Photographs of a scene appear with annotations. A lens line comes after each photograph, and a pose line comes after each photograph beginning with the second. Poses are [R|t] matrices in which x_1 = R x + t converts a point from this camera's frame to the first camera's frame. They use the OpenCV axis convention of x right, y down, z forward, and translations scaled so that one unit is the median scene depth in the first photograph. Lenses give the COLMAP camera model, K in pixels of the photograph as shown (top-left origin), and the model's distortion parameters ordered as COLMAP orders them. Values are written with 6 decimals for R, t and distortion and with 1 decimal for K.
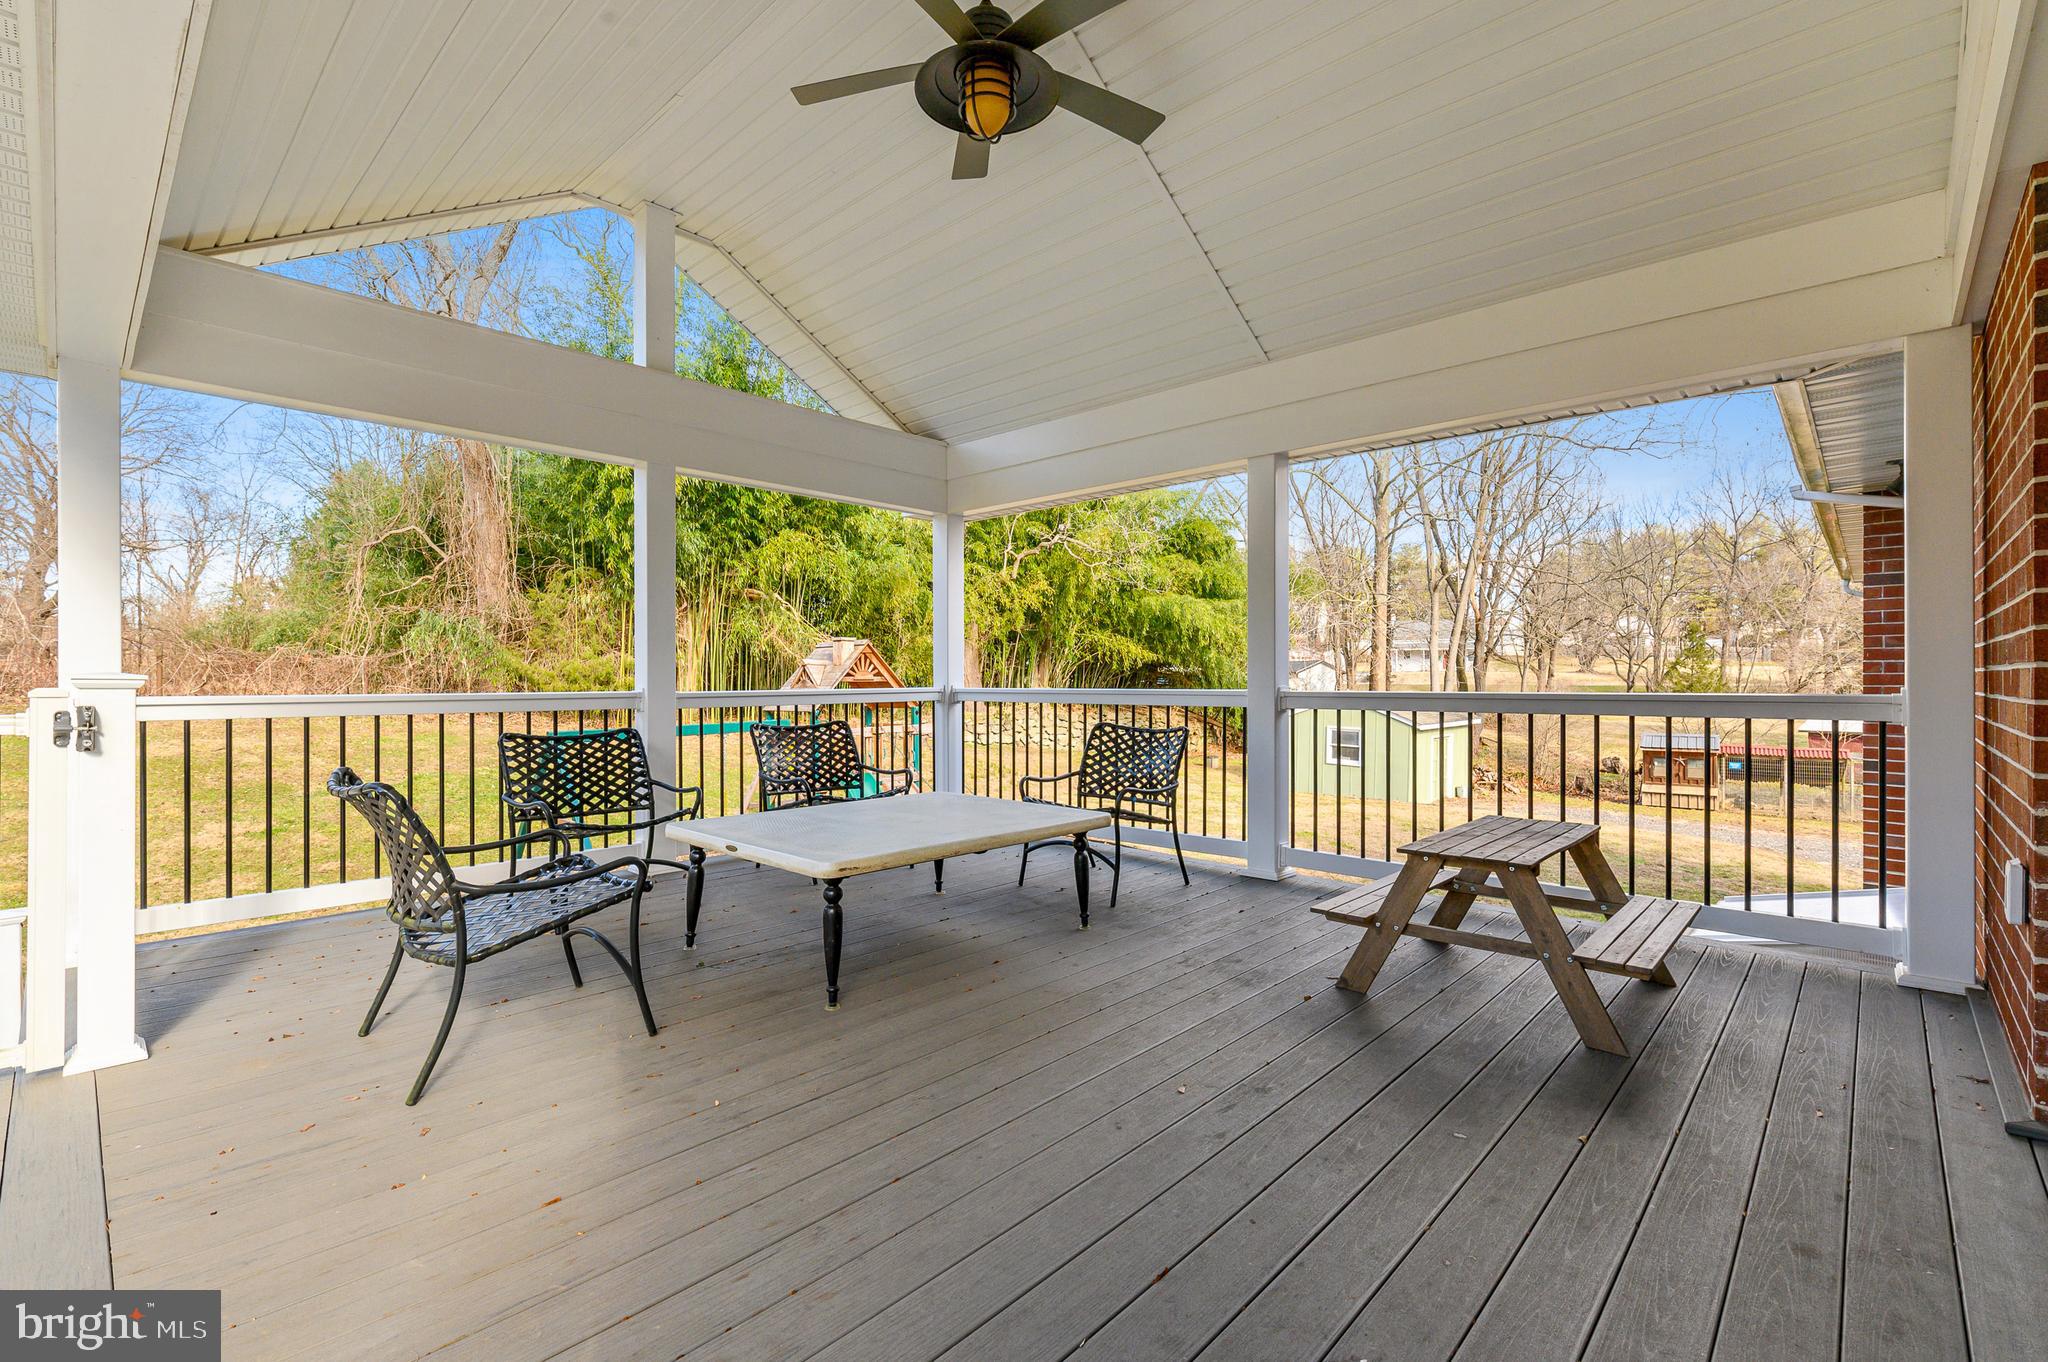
lens RADIAL K [[892.3, 0, 1024.0], [0, 892.3, 681.0], [0, 0, 1]] dist [-0.000570, -0.000310]
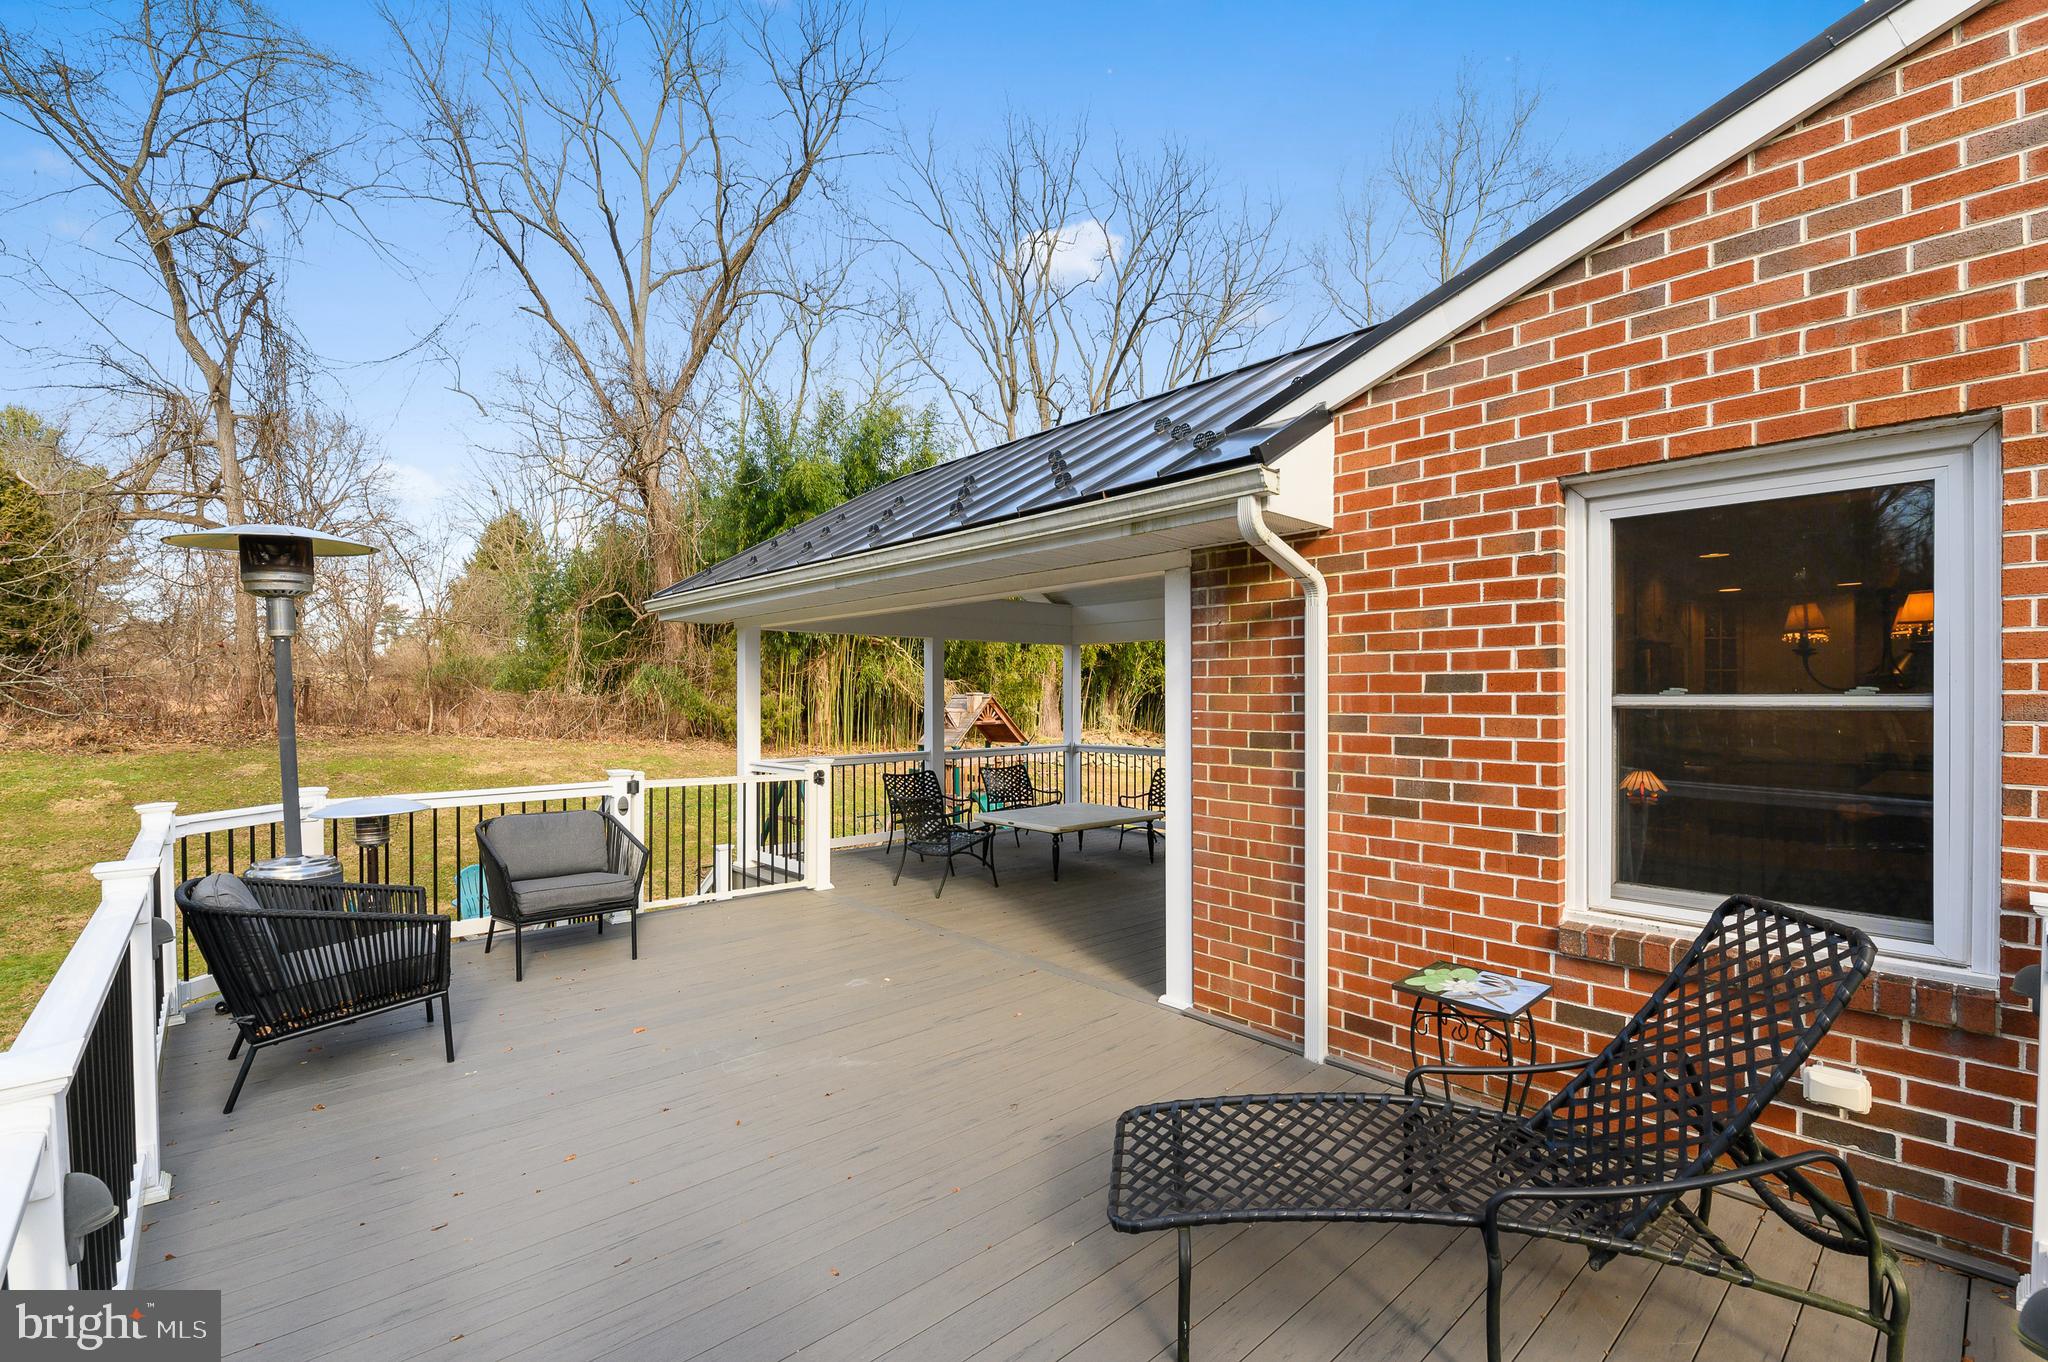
lens RADIAL K [[892.3, 0, 1024.0], [0, 892.3, 681.0], [0, 0, 1]] dist [-0.000570, -0.000310]
pose [[0.997484, -0.000581, -0.070886, -0.067023], [-0.000693, 0.999839, -0.017950, -0.102540], [0.070885, 0.017954, 0.997323, -0.922226]]
